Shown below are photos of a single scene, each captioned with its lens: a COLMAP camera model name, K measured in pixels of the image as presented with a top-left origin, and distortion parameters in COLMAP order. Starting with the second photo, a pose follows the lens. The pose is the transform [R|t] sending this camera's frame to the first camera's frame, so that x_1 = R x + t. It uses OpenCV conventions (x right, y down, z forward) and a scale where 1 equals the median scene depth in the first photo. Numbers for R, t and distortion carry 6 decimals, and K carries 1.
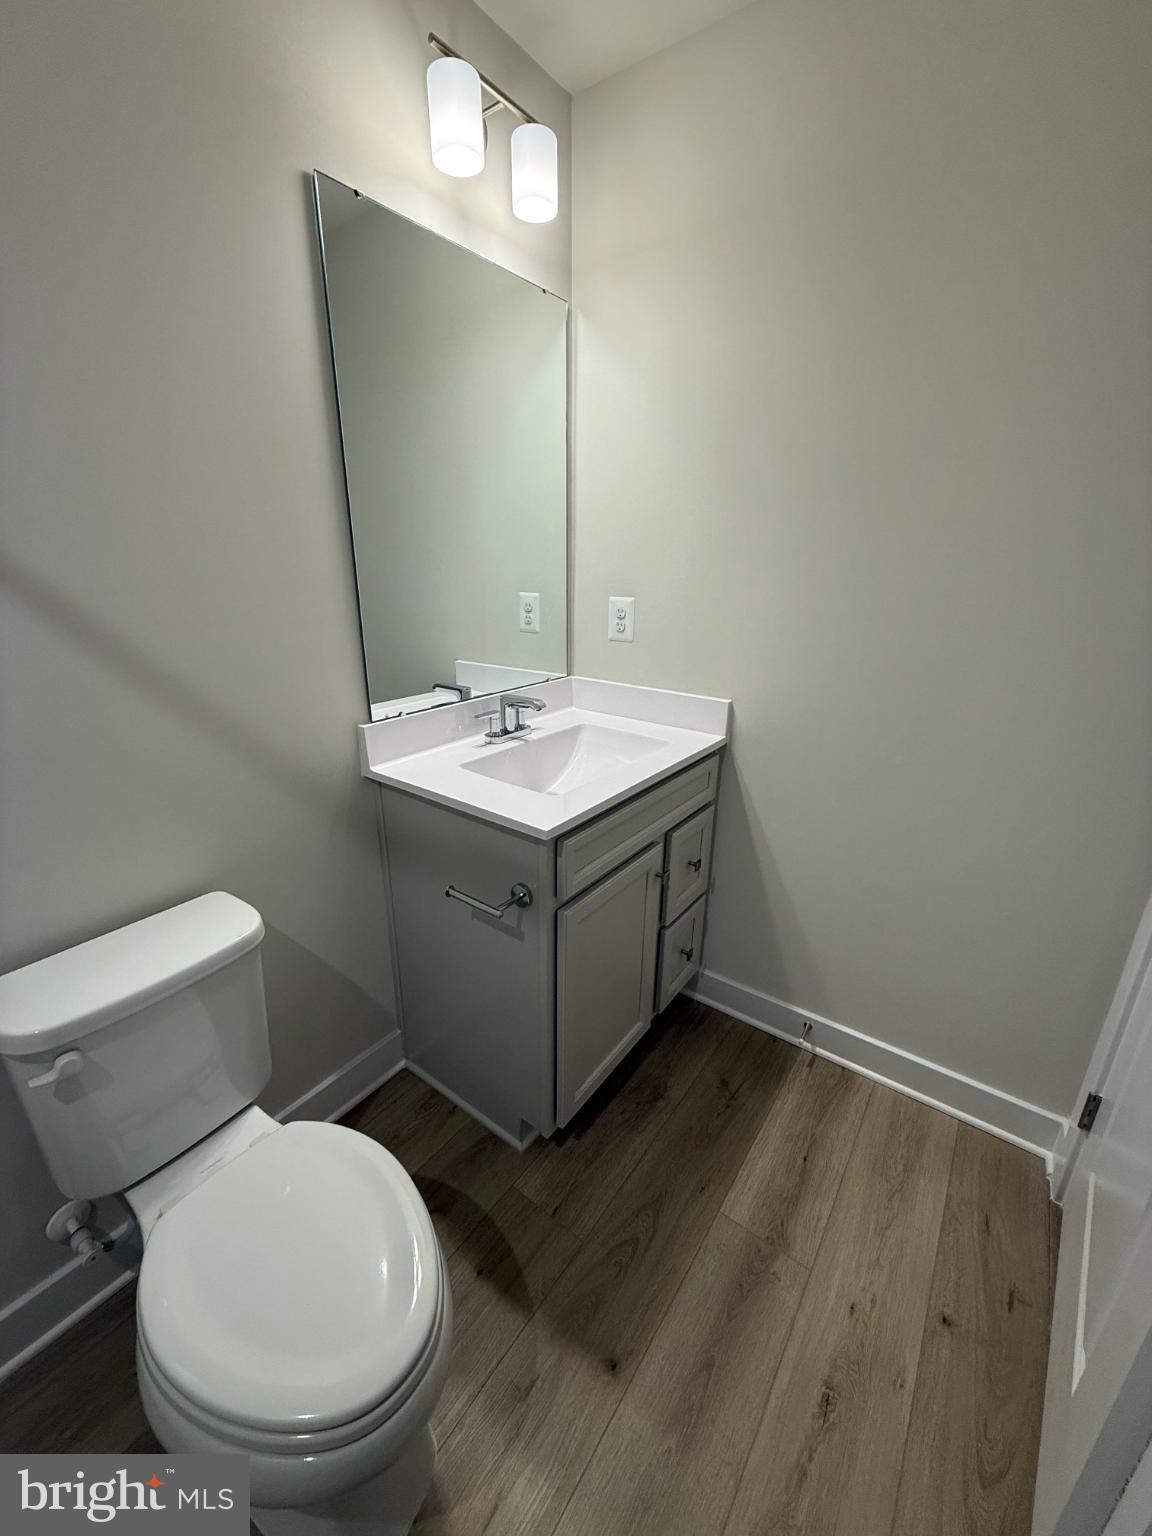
lens RADIAL K [[610.5, 0, 576.9], [0, 610.5, 761.7], [0, 0, 1]] dist [-0.002171, 0.000843]
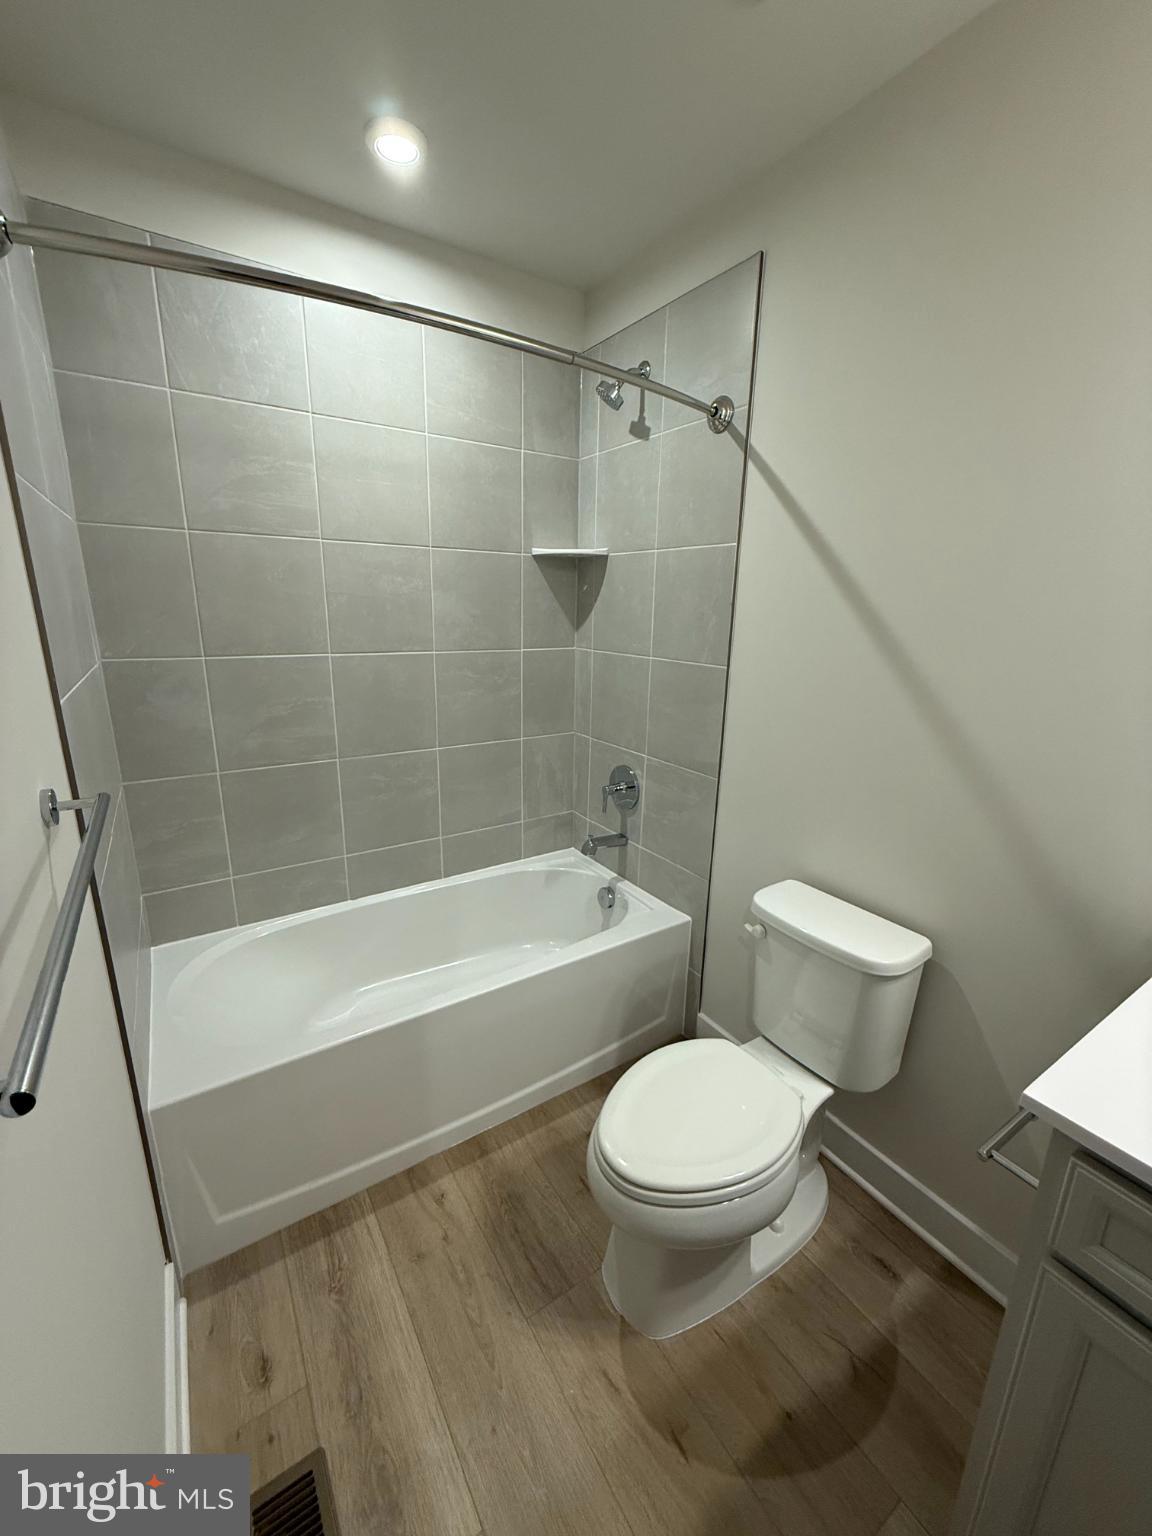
lens RADIAL K [[610.5, 0, 578.8], [0, 610.5, 761.4], [0, 0, 1]] dist [-0.002171, 0.000843]
pose [[-0.345705, 0.215381, -0.913290, 0.513326], [-0.320294, 0.887759, 0.330600, -0.213918], [0.881986, 0.406811, -0.237917, 0.478963]]
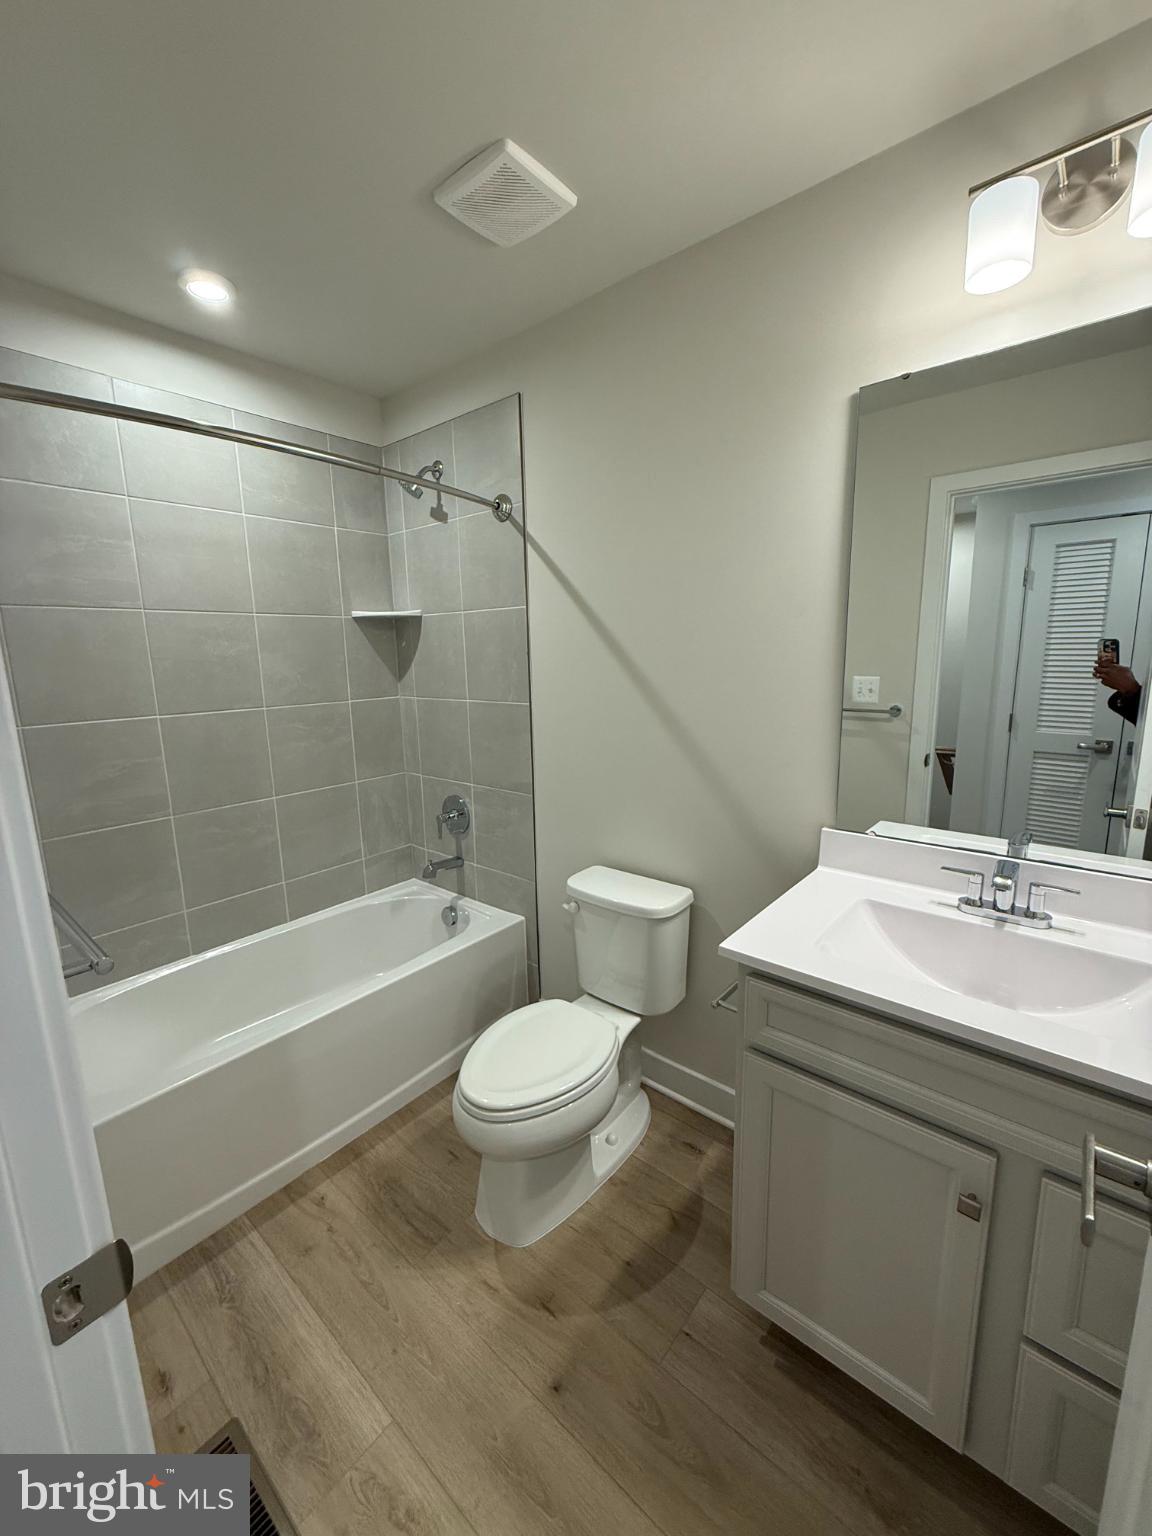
lens RADIAL K [[610.5, 0, 576.5], [0, 610.5, 761.9], [0, 0, 1]] dist [-0.002171, 0.000843]
pose [[-0.067404, 0.165821, -0.983850, 0.767574], [-0.295720, 0.938462, 0.178431, -0.241584], [0.952894, 0.302971, -0.014220, 0.552774]]
